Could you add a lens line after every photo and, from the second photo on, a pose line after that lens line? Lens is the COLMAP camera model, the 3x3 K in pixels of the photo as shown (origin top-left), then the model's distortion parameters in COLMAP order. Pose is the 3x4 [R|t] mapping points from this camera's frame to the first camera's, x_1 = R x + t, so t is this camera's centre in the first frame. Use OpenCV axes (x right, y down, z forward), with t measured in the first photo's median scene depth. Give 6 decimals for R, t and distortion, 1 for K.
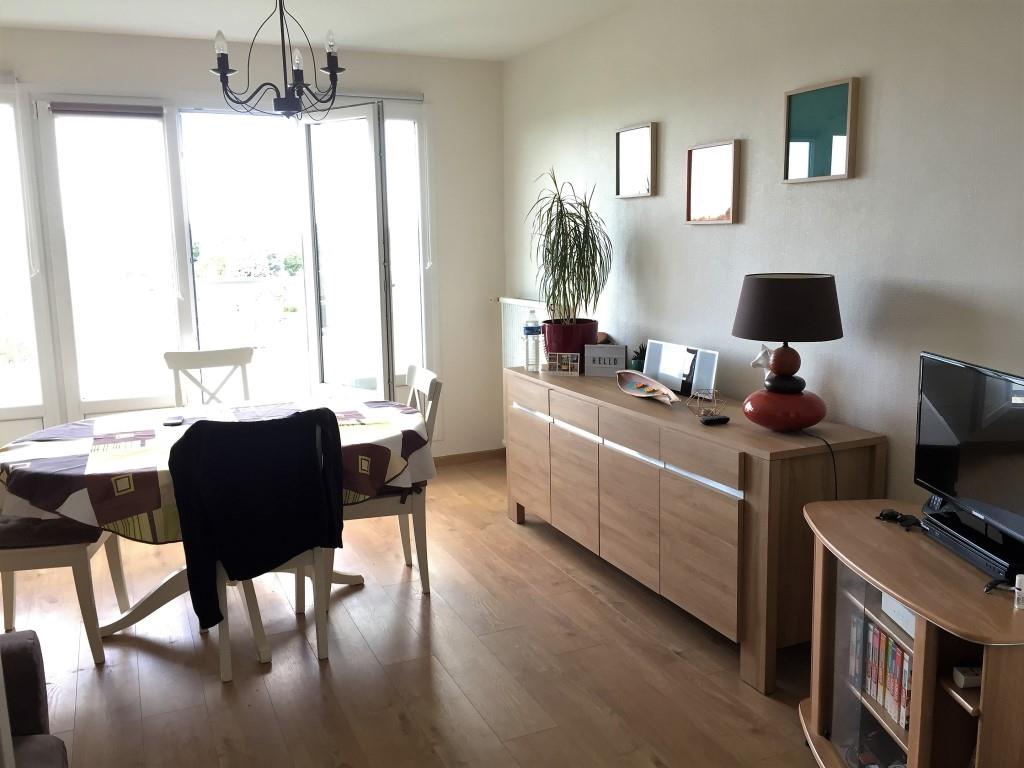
lens RADIAL K [[860.9, 0, 511.9], [0, 860.9, 380.4], [0, 0, 1]] dist [0.002295, -0.004292]
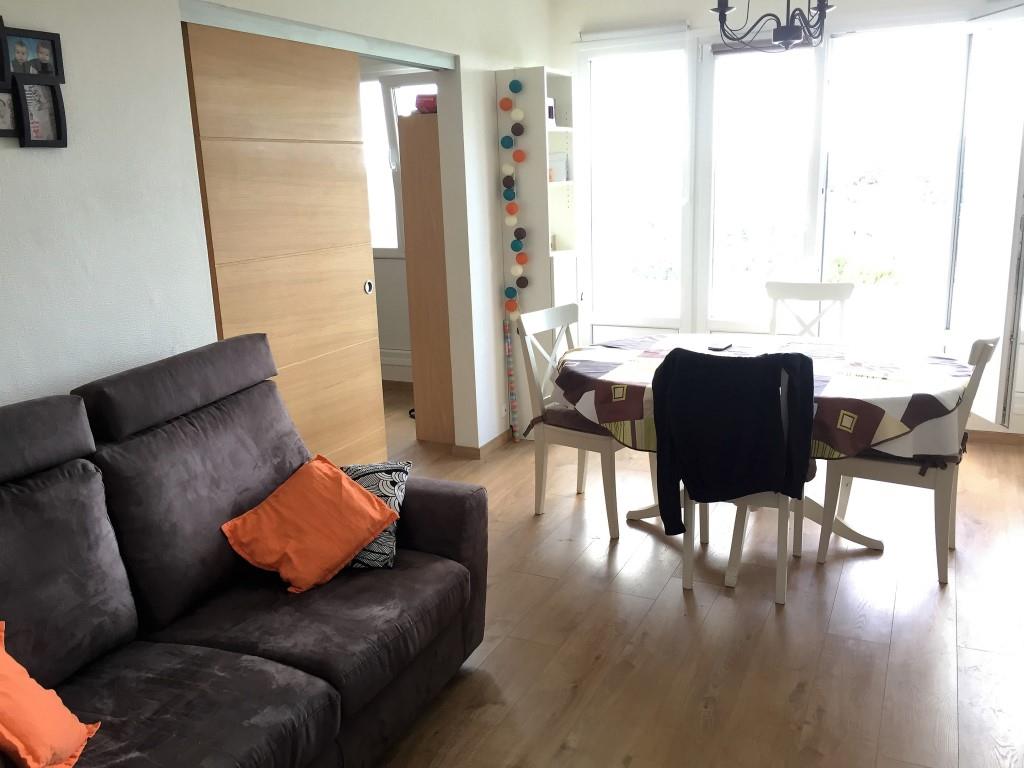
lens RADIAL K [[869.7, 0, 512.0], [0, 869.7, 384.0], [0, 0, 1]] dist [0.008270, 0.003755]
pose [[0.632362, 0.171849, -0.755372, 0.304893], [-0.101443, 0.985057, 0.139180, -0.035429], [0.768003, -0.011385, 0.640345, 0.123708]]
